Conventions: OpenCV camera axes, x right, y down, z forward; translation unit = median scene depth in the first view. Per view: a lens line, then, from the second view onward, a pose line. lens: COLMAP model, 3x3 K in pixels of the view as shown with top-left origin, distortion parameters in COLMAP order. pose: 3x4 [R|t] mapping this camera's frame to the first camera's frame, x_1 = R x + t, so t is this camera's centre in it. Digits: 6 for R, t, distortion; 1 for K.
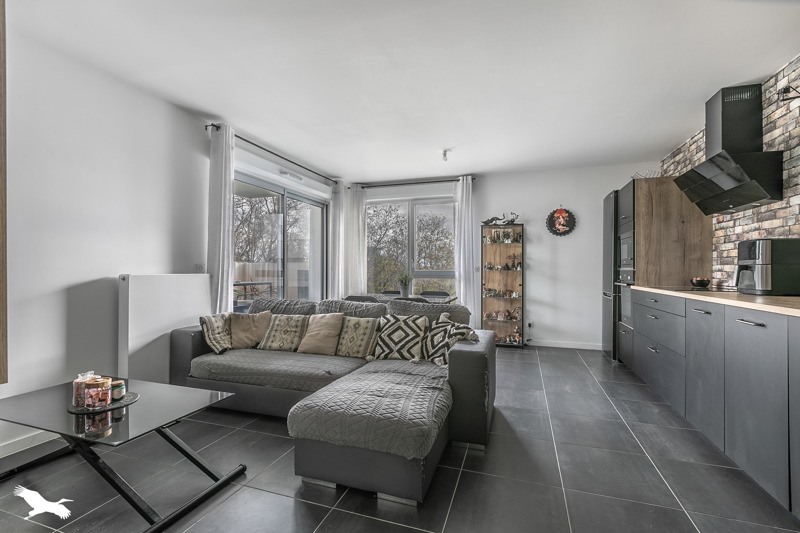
lens RADIAL K [[357.7, 0, 400.0], [0, 357.7, 266.5], [0, 0, 1]] dist [-0.000374, -0.000044]
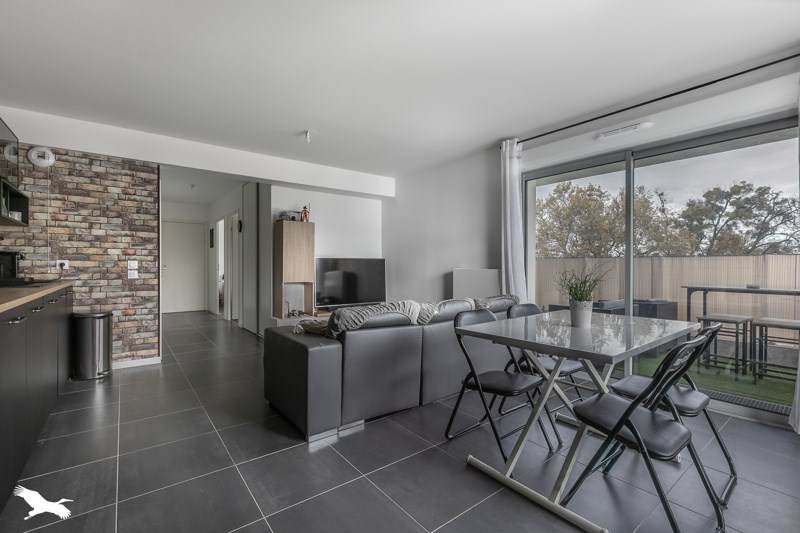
lens RADIAL K [[357.7, 0, 400.0], [0, 357.7, 266.5], [0, 0, 1]] dist [-0.000374, -0.000044]
pose [[-0.548840, 0.000242, -0.835927, 0.678977], [0.005069, 0.999983, -0.003038, 0.012846], [0.835912, -0.005904, -0.548832, 1.363749]]
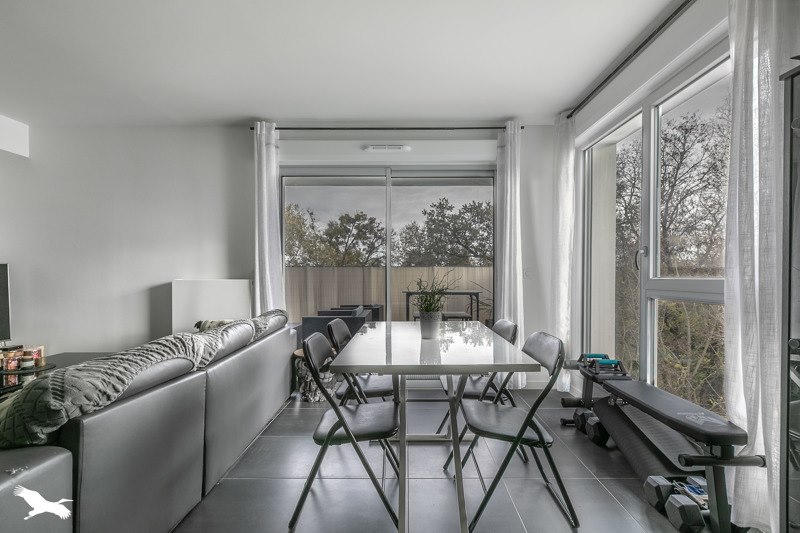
lens RADIAL K [[361.4, 0, 400.5], [0, 361.4, 277.7], [0, 0, 1]] dist [0.002219, 0.000348]
pose [[0.326327, 0.006648, -0.945233, 0.547915], [0.011008, 0.999881, 0.010833, 0.009482], [0.945193, -0.013940, 0.326215, 1.046360]]
